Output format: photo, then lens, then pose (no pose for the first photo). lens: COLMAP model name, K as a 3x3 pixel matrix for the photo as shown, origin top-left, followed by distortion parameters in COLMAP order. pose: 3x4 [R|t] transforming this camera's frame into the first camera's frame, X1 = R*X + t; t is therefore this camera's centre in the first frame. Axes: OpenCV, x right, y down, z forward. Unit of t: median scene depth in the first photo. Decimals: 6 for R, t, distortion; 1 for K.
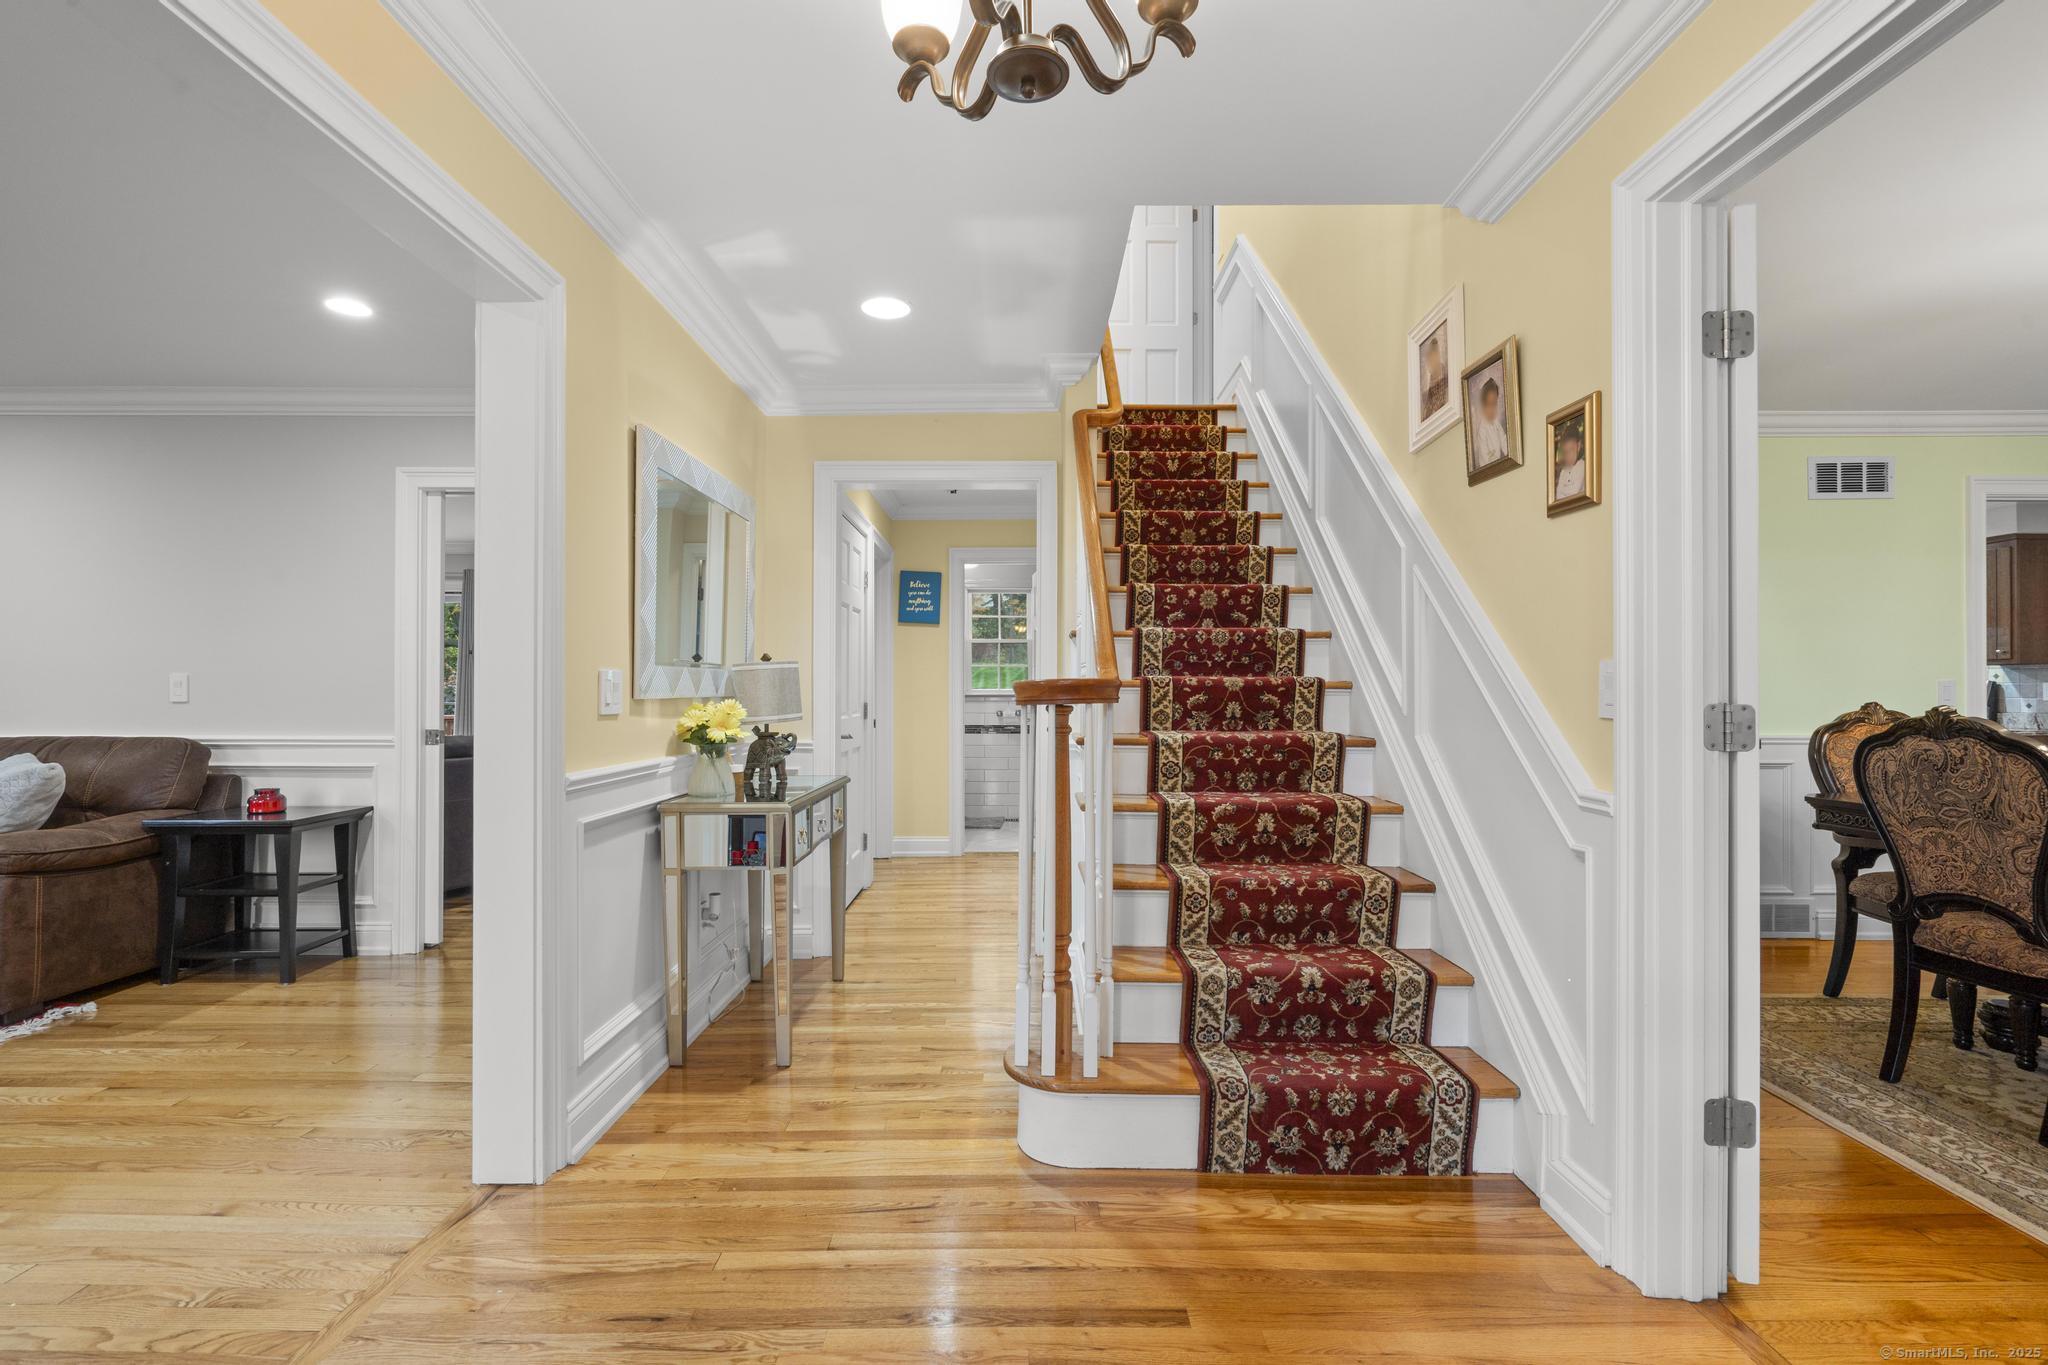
lens RADIAL K [[909.1, 0, 1023.7], [0, 909.1, 686.5], [0, 0, 1]] dist [-0.006970, 0.001801]
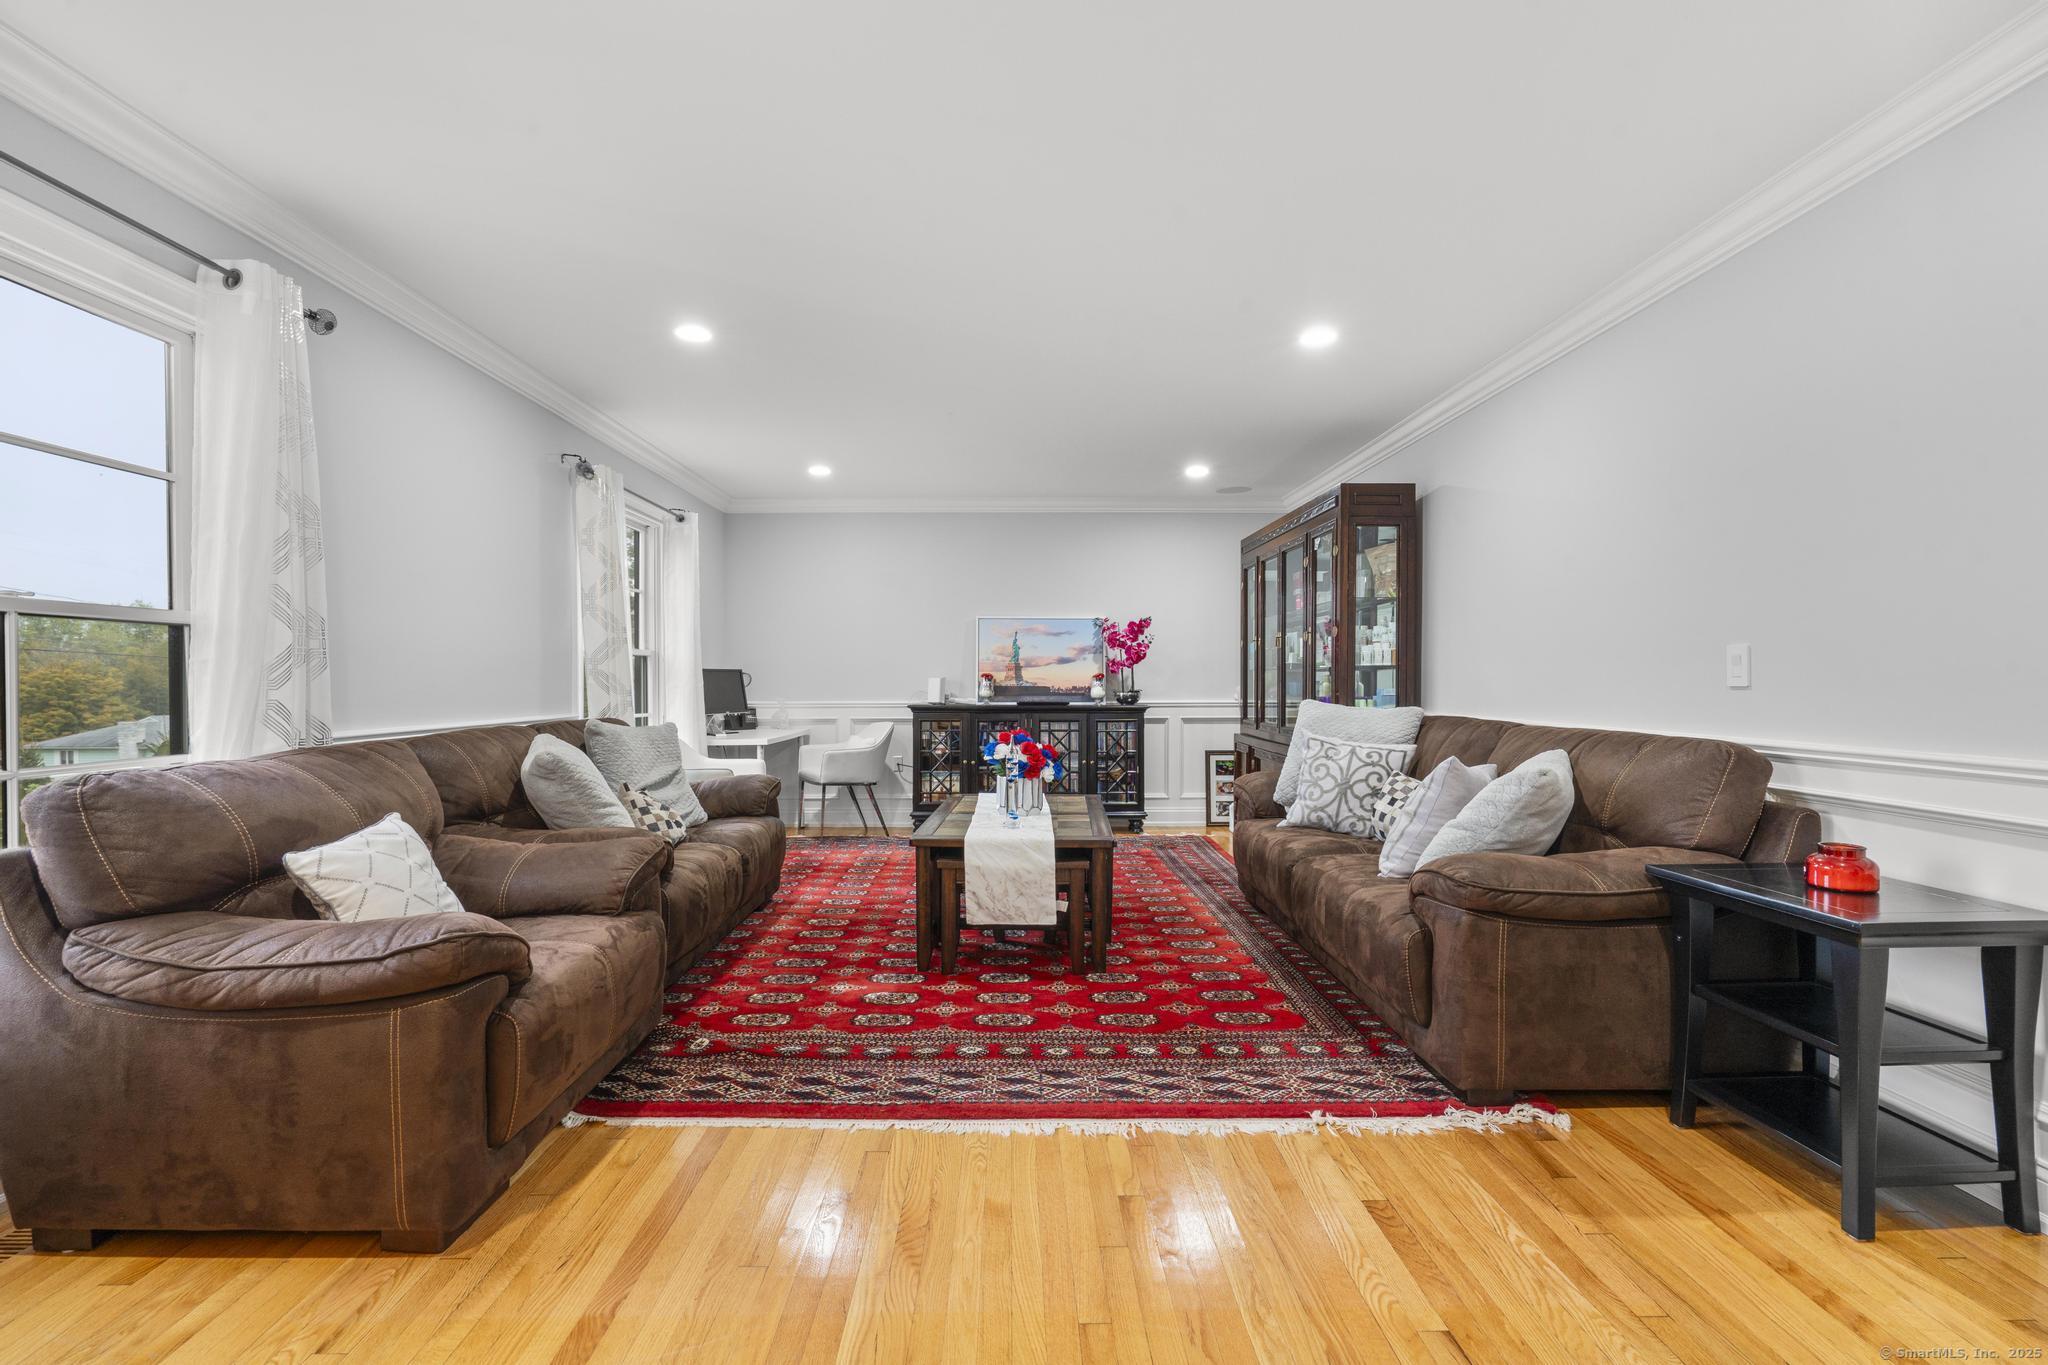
lens RADIAL K [[909.1, 0, 1019.5], [0, 909.1, 693.0], [0, 0, 1]] dist [-0.006970, 0.001801]
pose [[0.011999, 0.007173, -0.999902, -0.320502], [0.008238, 0.999940, 0.007272, 0.014265], [0.999894, -0.008324, 0.011939, 0.540300]]
